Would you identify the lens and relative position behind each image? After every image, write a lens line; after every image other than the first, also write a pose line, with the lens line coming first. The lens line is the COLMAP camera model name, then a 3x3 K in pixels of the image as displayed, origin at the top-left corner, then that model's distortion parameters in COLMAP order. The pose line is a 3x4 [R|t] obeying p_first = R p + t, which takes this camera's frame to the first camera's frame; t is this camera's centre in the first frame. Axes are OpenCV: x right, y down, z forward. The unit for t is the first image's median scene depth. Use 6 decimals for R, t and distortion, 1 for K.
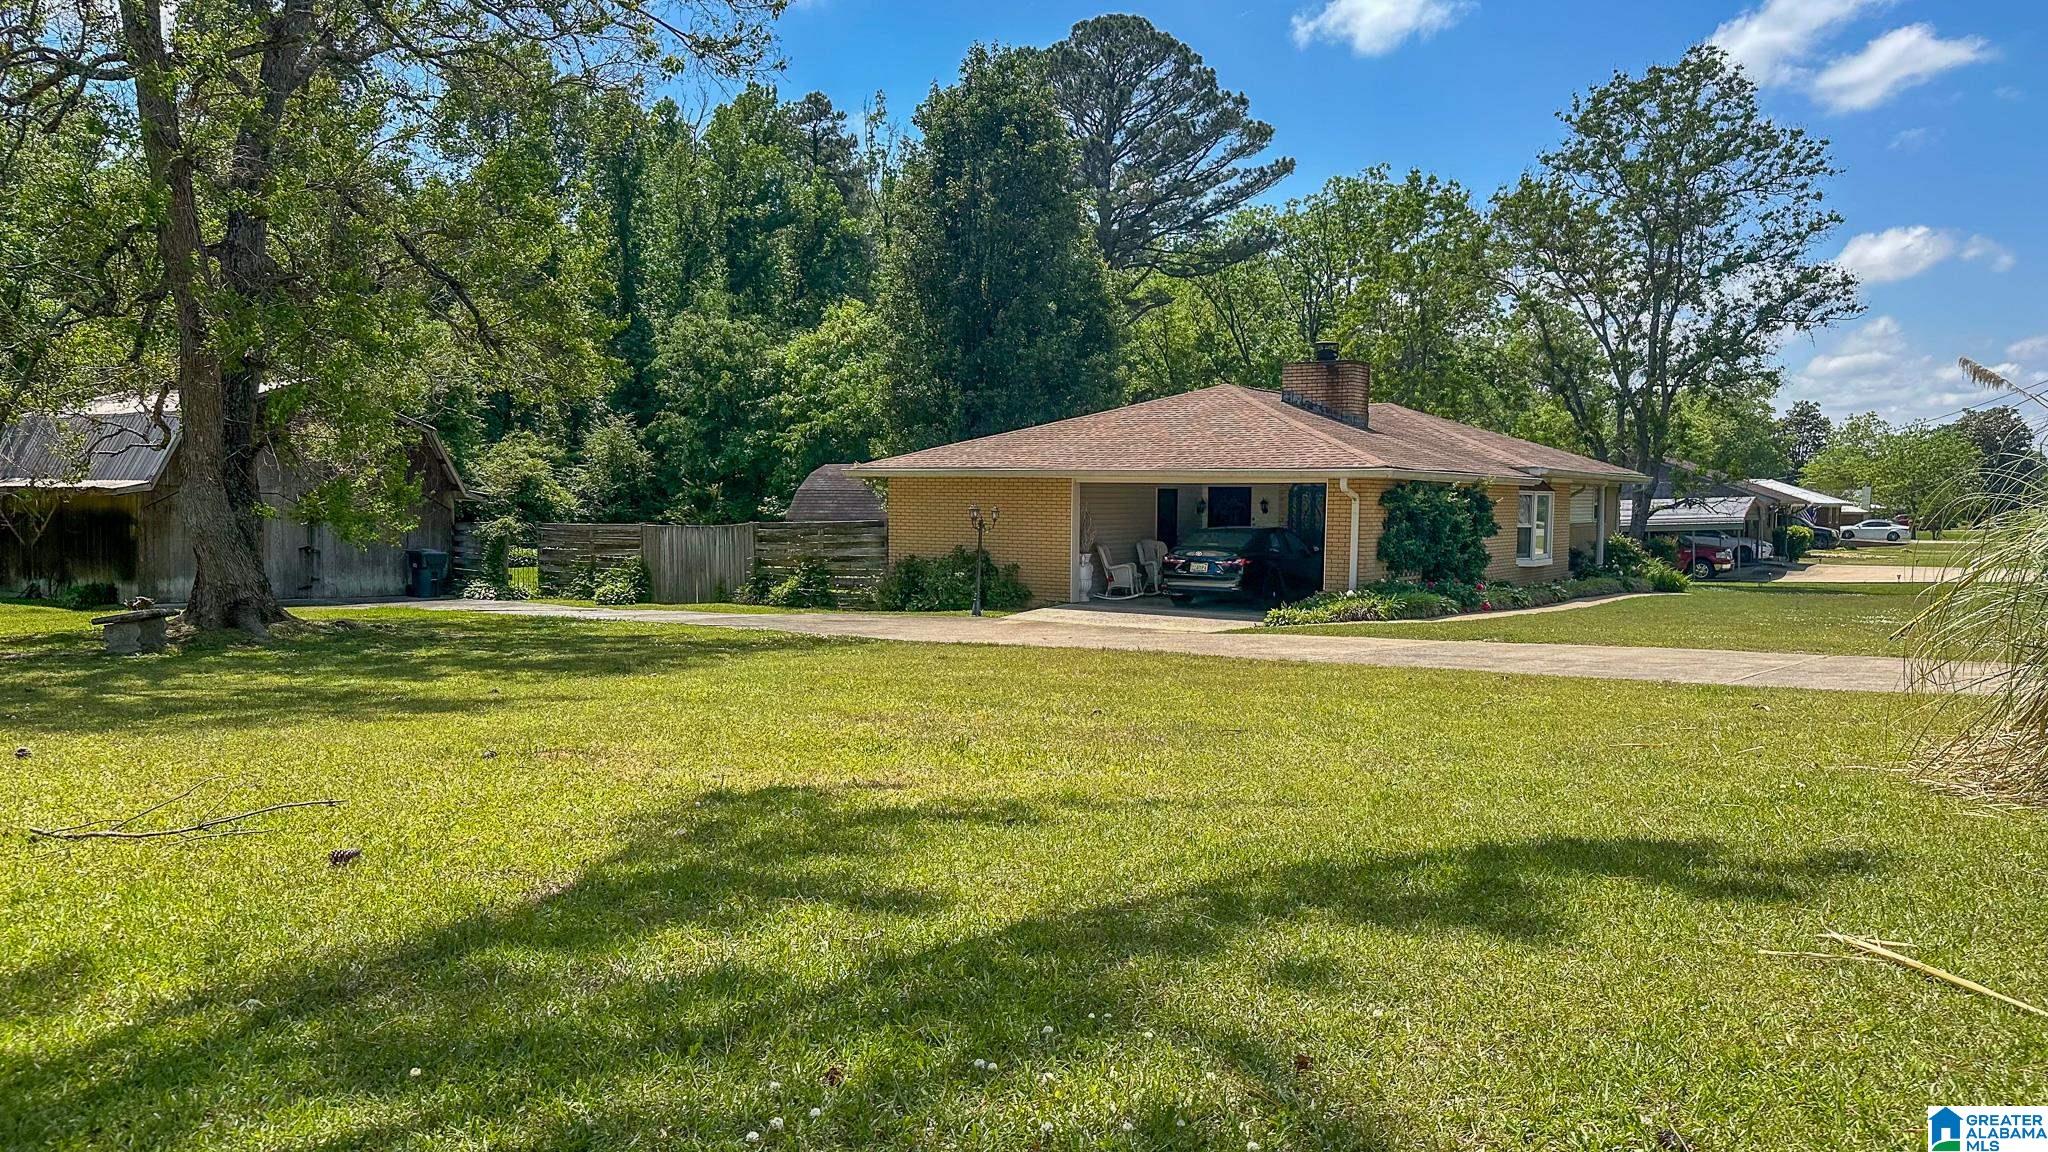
lens RADIAL K [[1412.4, 0, 1024.0], [0, 1412.4, 576.0], [0, 0, 1]] dist [0.160924, -0.288017]
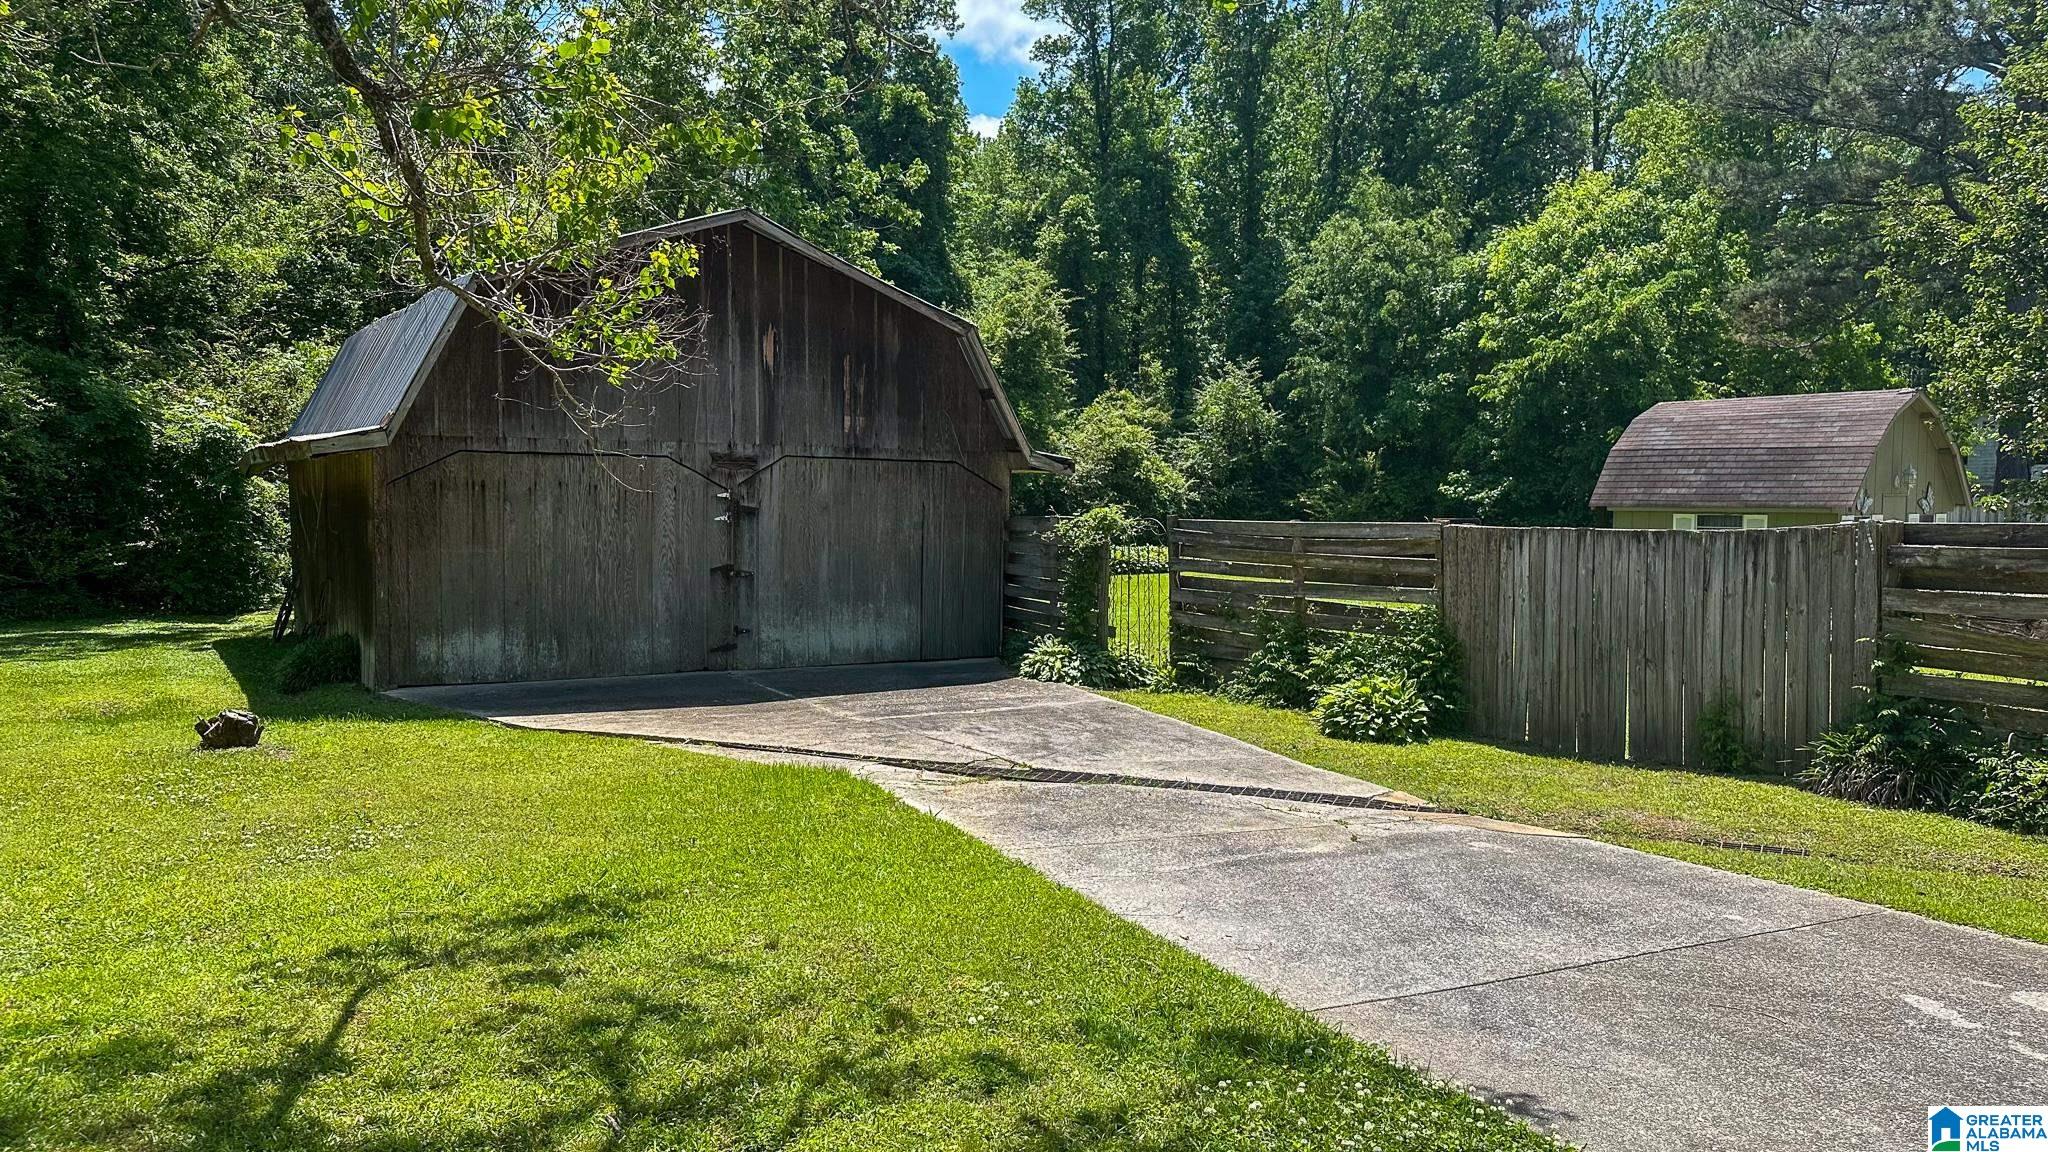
lens RADIAL K [[1412.4, 0, 1024.0], [0, 1412.4, 576.0], [0, 0, 1]] dist [0.160924, -0.288017]
pose [[0.923064, 0.020401, -0.384106, -0.378516], [-0.016002, 0.999765, 0.014646, -0.043735], [0.384314, -0.007373, 0.923173, 1.027770]]
